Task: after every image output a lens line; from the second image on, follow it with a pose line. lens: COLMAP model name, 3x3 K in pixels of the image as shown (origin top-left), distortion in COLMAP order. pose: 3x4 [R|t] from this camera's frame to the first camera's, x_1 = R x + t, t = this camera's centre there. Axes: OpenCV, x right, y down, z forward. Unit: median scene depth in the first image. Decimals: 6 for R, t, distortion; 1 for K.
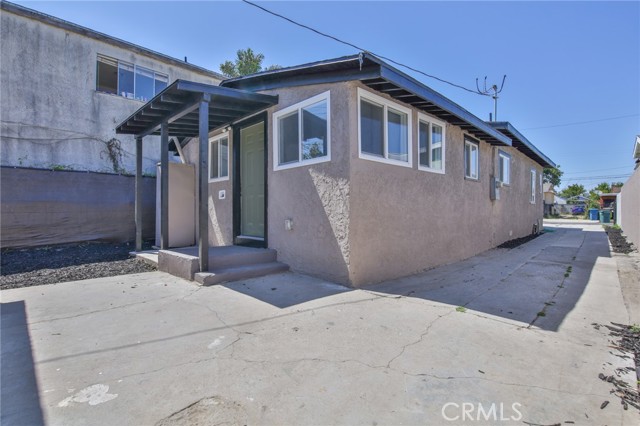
lens RADIAL K [[291.9, 0, 320.3], [0, 291.9, 208.7], [0, 0, 1]] dist [-0.002293, -0.011252]
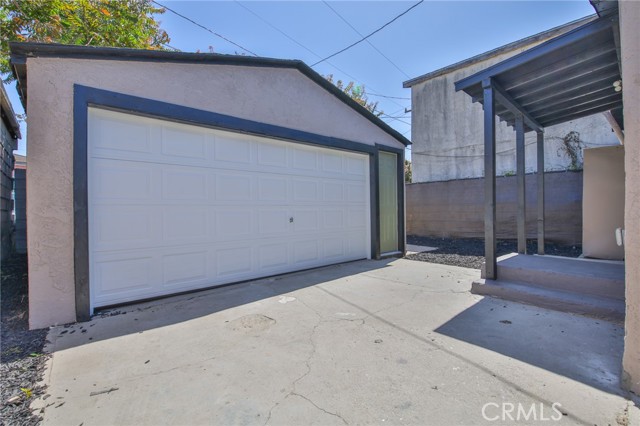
lens RADIAL K [[291.9, 0, 320.3], [0, 291.9, 208.7], [0, 0, 1]] dist [-0.002293, -0.011252]
pose [[-0.060439, -0.006325, -0.998152, 0.695521], [0.009105, 0.999935, -0.006888, 0.000878], [0.998130, -0.009505, -0.060378, 0.725764]]
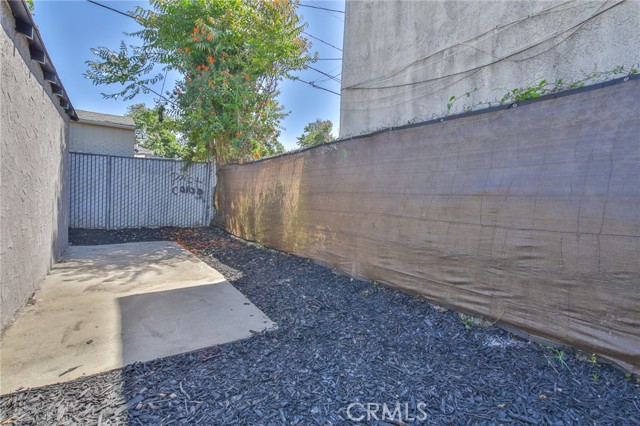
lens RADIAL K [[291.9, 0, 320.3], [0, 291.9, 208.7], [0, 0, 1]] dist [-0.002293, -0.011252]
pose [[-0.186656, 0.031588, -0.981917, -1.219453], [-0.034025, 0.998675, 0.038595, -0.033704], [0.981836, 0.040614, -0.185334, 1.915679]]
